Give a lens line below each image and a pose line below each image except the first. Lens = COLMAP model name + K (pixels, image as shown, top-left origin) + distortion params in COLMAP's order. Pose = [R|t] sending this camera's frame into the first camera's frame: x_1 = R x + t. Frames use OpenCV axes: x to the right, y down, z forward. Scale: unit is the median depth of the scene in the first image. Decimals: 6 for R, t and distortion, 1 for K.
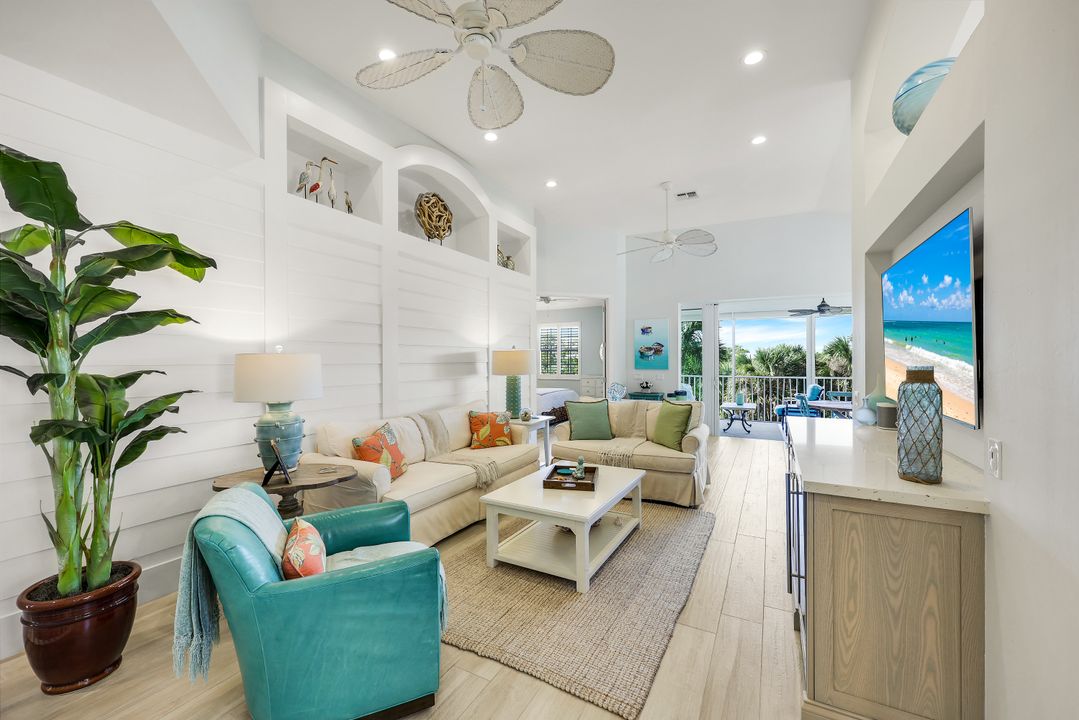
lens RADIAL K [[439.1, 0, 532.9], [0, 439.1, 361.6], [0, 0, 1]] dist [-0.002470, -0.000160]
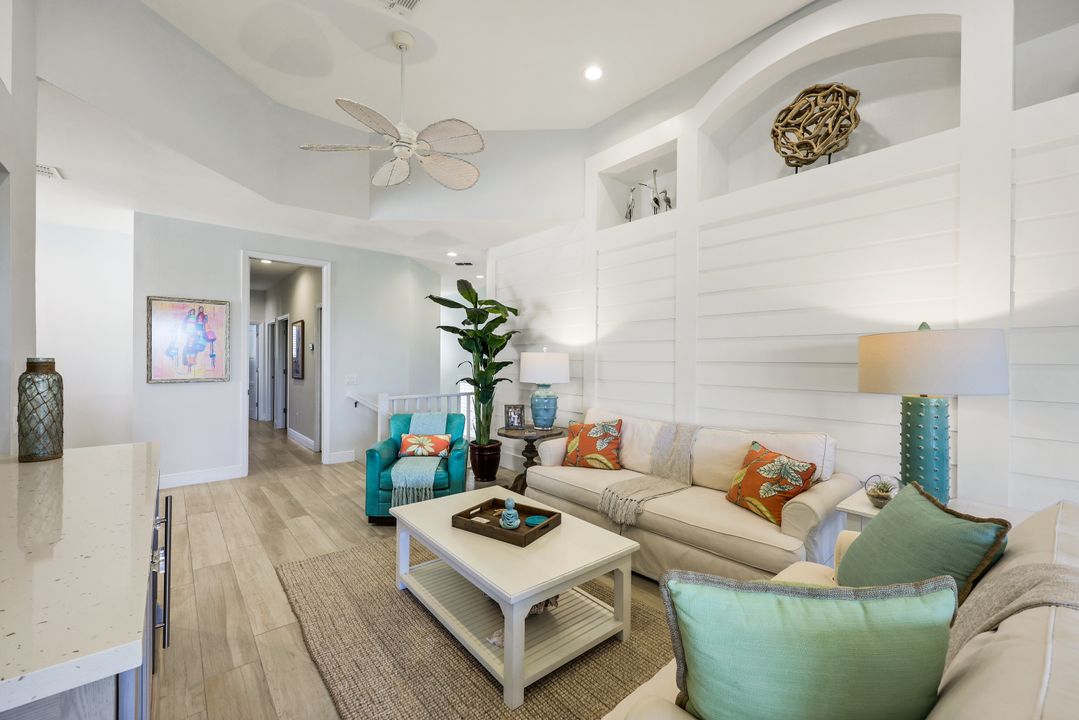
lens RADIAL K [[439.1, 0, 537.0], [0, 439.1, 359.4], [0, 0, 1]] dist [-0.002470, -0.000160]
pose [[-0.371413, -0.000148, -0.928468, 0.552777], [-0.013081, 0.999902, 0.005074, -0.000431], [0.928375, 0.014029, -0.371379, 0.986515]]
